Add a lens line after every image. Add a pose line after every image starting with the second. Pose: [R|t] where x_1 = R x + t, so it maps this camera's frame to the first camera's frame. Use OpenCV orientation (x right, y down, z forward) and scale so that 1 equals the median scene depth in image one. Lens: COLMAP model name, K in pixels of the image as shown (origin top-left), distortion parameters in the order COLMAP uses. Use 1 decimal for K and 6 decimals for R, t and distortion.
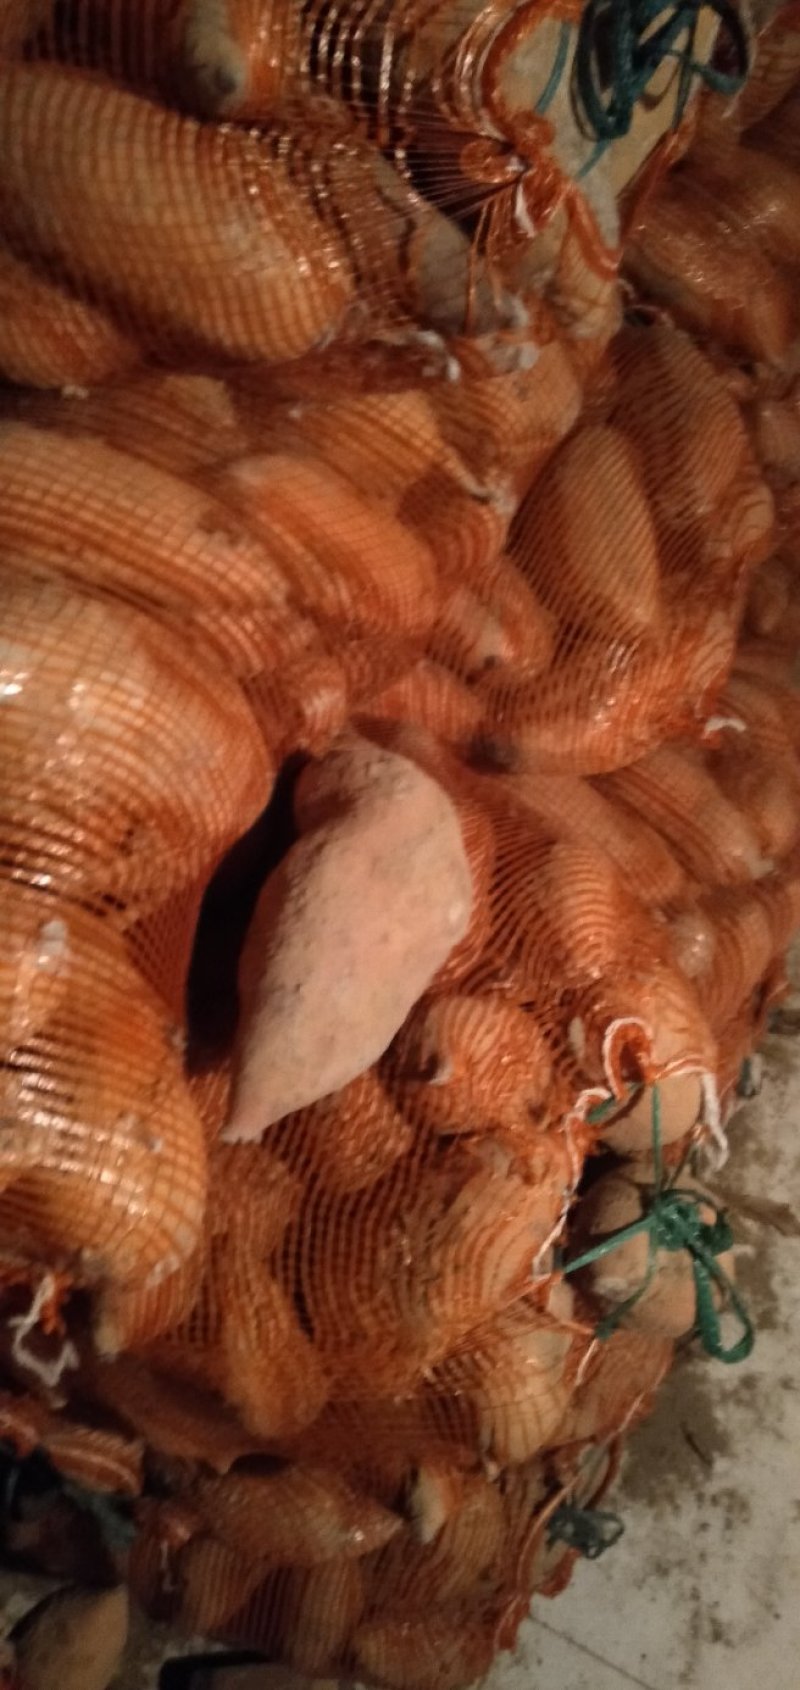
lens RADIAL K [[1289.7, 0, 400.0], [0, 1289.7, 845.0], [0, 0, 1]] dist [0.080787, -0.104477]
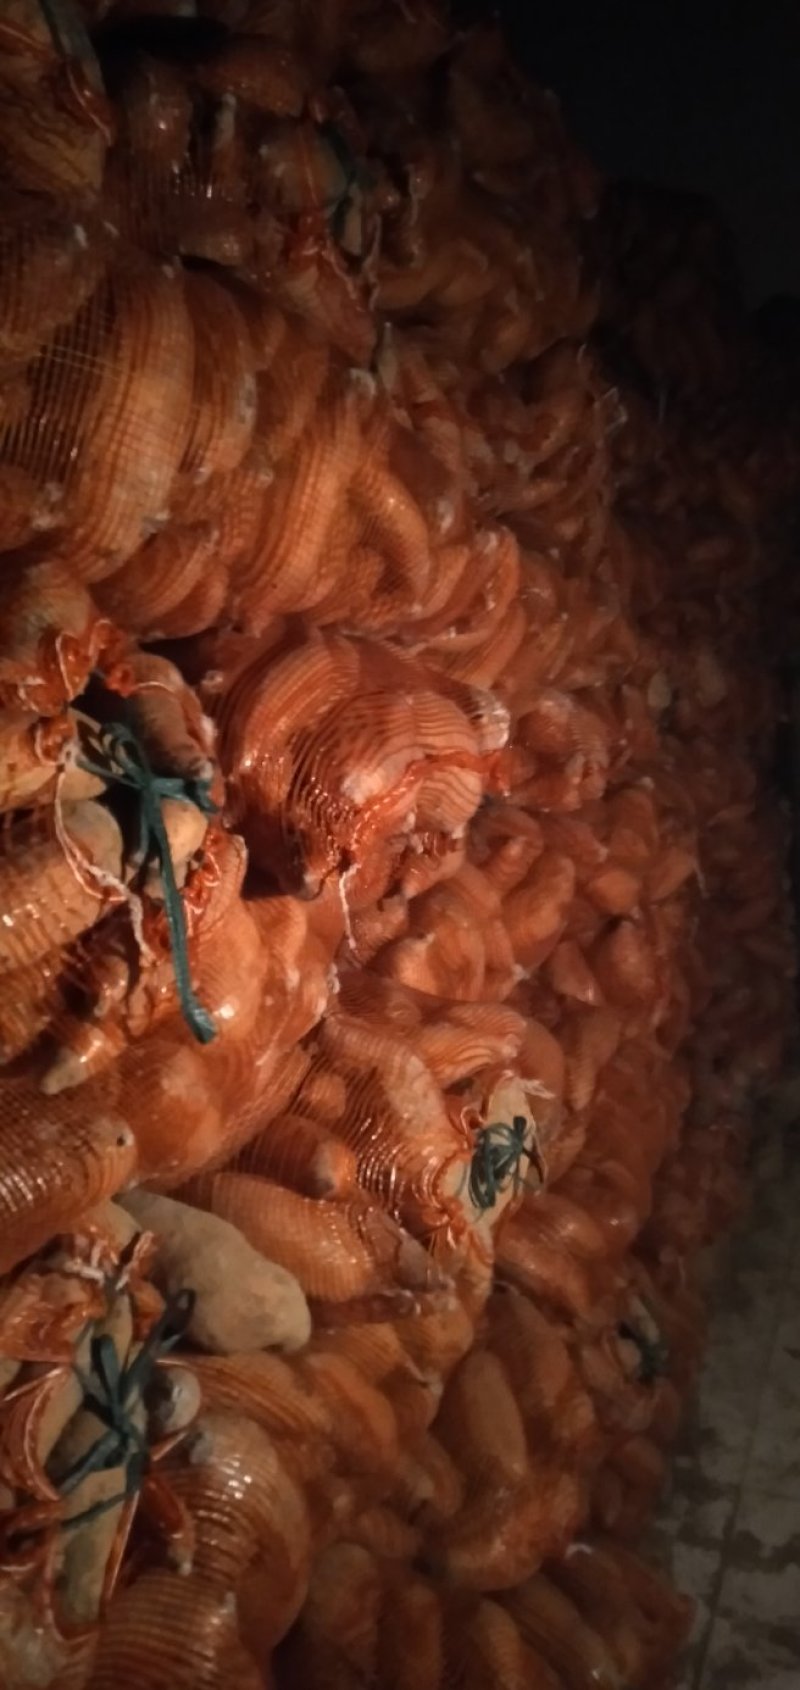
lens RADIAL K [[1241.6, 0, 400.0], [0, 1241.6, 845.0], [0, 0, 1]] dist [0.005019, 0.002770]
pose [[0.994149, 0.051019, 0.095208, -0.209583], [0.025412, 0.746214, -0.665220, 0.386011], [-0.104985, 0.663748, 0.740552, -0.918833]]
